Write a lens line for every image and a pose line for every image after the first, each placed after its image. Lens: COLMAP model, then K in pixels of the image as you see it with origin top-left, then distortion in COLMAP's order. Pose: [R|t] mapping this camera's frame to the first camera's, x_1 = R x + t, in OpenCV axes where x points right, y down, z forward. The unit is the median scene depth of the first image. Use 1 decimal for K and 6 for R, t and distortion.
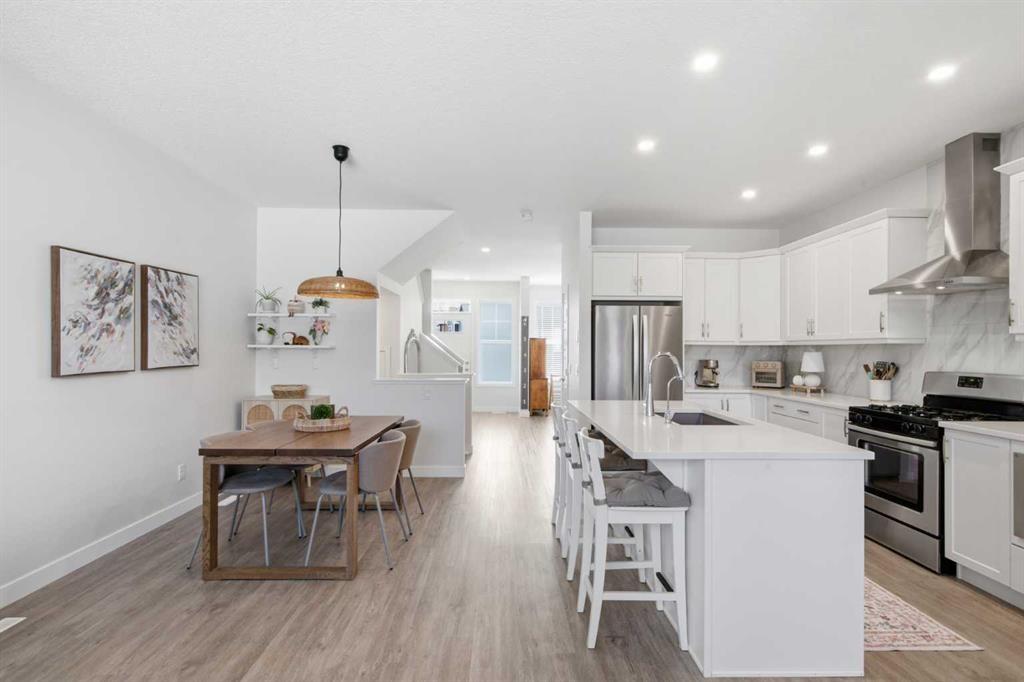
lens RADIAL K [[479.4, 0, 513.9], [0, 479.4, 350.2], [0, 0, 1]] dist [-0.000310, -0.001160]
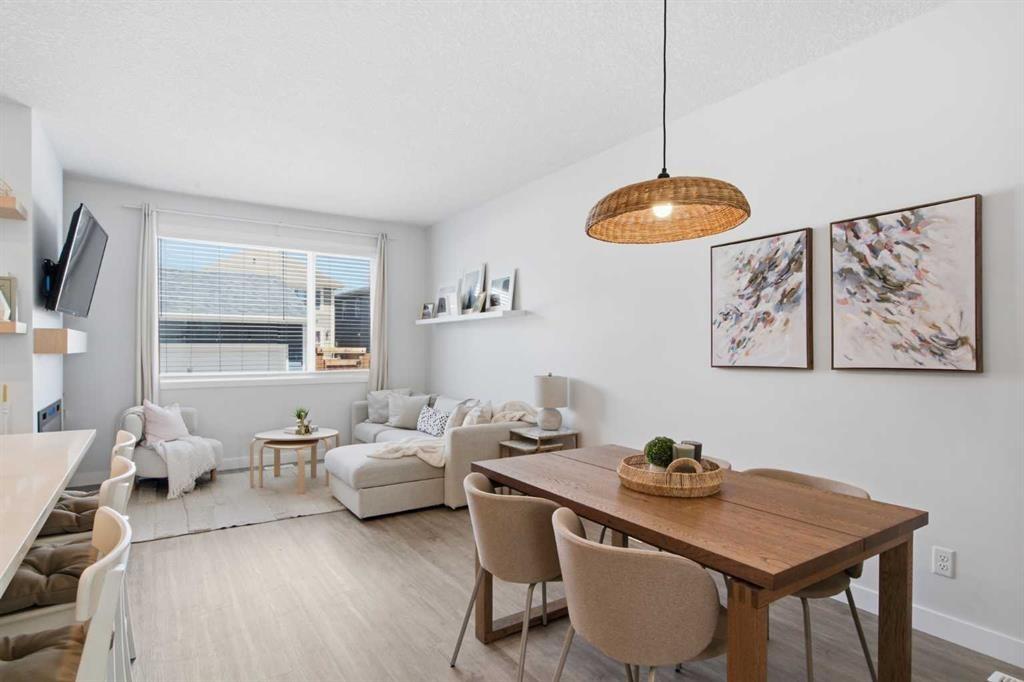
lens RADIAL K [[527.1, 0, 513.6], [0, 527.1, 348.3], [0, 0, 1]] dist [-0.010640, 0.000232]
pose [[-0.838176, -0.004668, -0.545380, 0.058298], [-0.006346, 0.999979, 0.001194, 0.011462], [0.545363, 0.004462, -0.838188, 1.384087]]
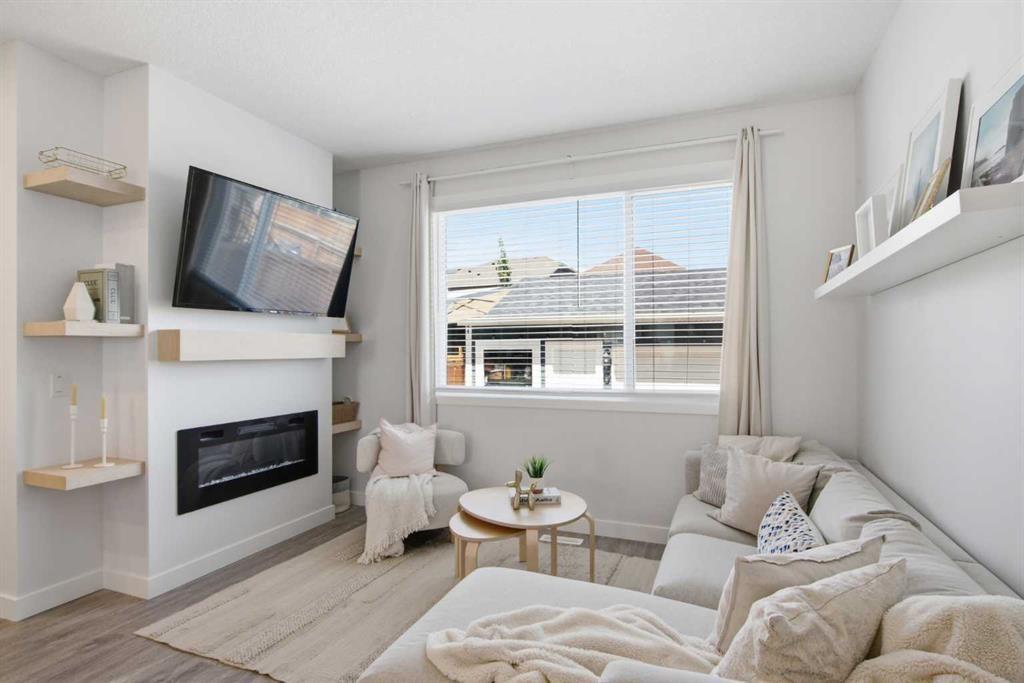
lens RADIAL K [[527.1, 0, 513.6], [0, 527.1, 348.8], [0, 0, 1]] dist [-0.010640, 0.000232]
pose [[-0.923448, 0.001014, 0.383722, -0.549388], [0.001430, 0.999999, 0.000799, 0.009784], [-0.383721, 0.001287, -0.923448, 0.597551]]
